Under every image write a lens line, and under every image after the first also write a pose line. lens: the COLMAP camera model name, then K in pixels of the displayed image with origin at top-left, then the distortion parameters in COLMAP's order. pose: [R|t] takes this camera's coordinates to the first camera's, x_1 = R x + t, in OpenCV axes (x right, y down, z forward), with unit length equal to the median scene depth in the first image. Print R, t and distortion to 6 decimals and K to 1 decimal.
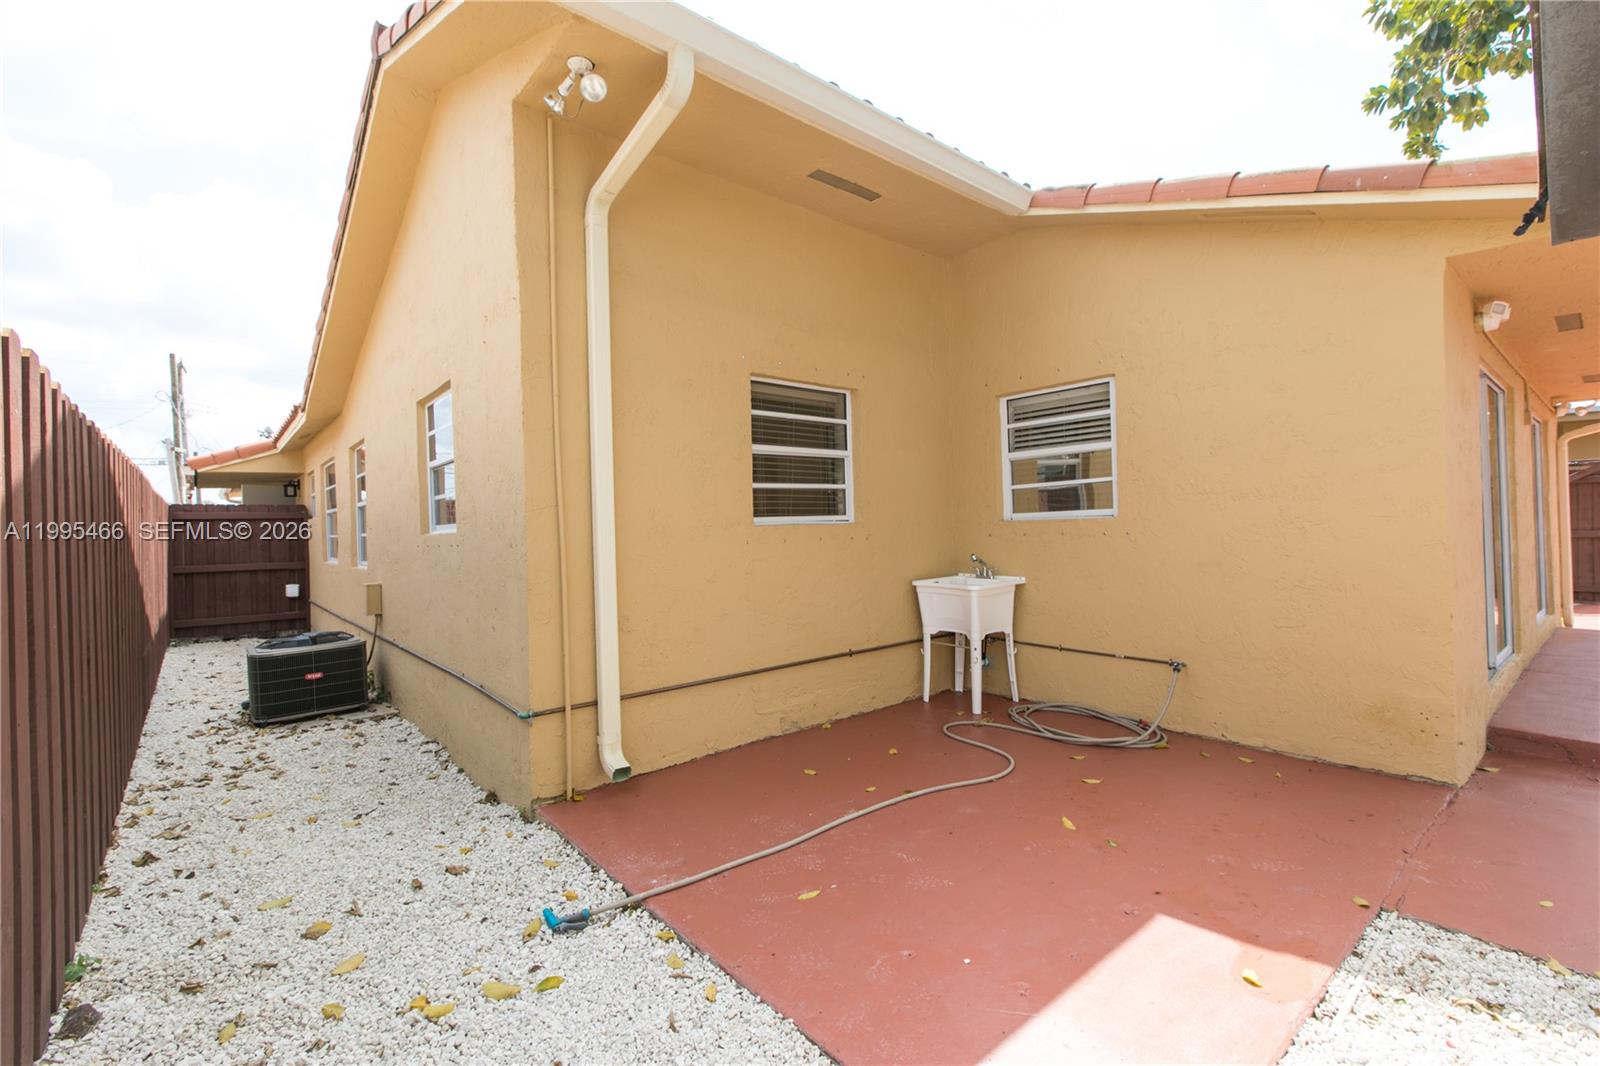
lens RADIAL K [[711.3, 0, 803.3], [0, 711.3, 531.6], [0, 0, 1]] dist [-0.000395, 0.000076]
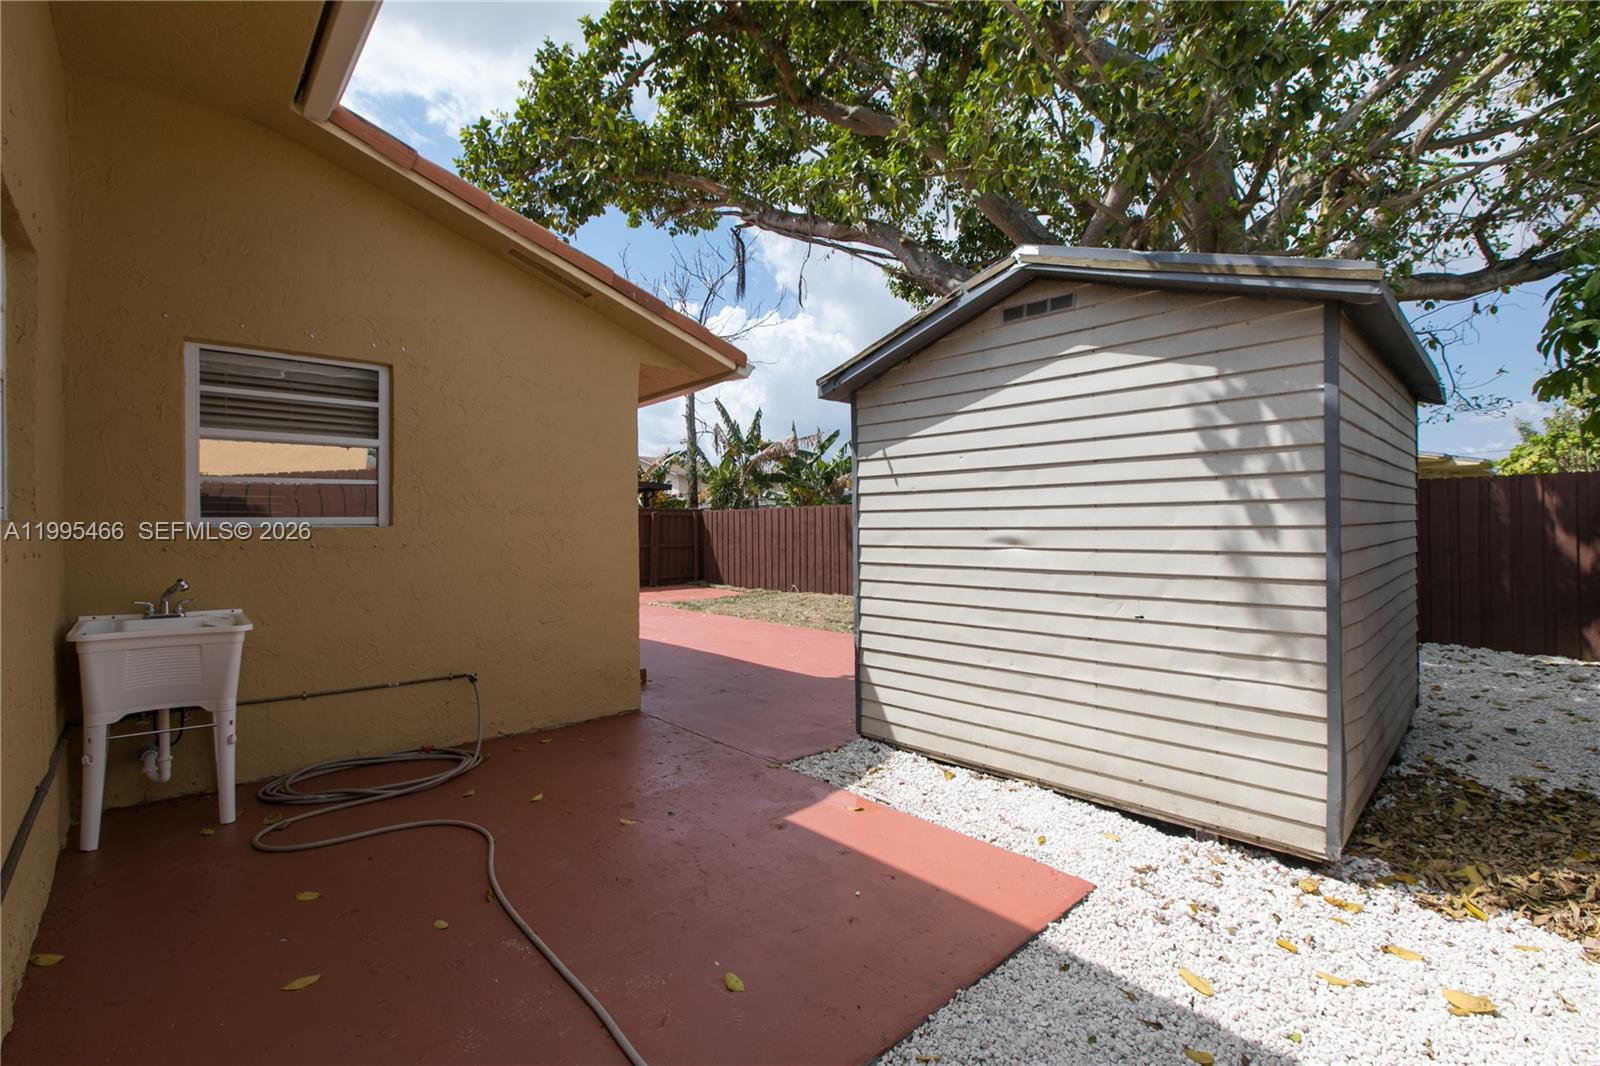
lens RADIAL K [[711.3, 0, 803.3], [0, 711.3, 528.3], [0, 0, 1]] dist [-0.000395, 0.000076]
pose [[-0.049026, 0.022834, 0.998536, -0.498920], [0.002895, 0.999738, -0.022719, 0.003022], [-0.998793, 0.001777, -0.049079, 0.569629]]
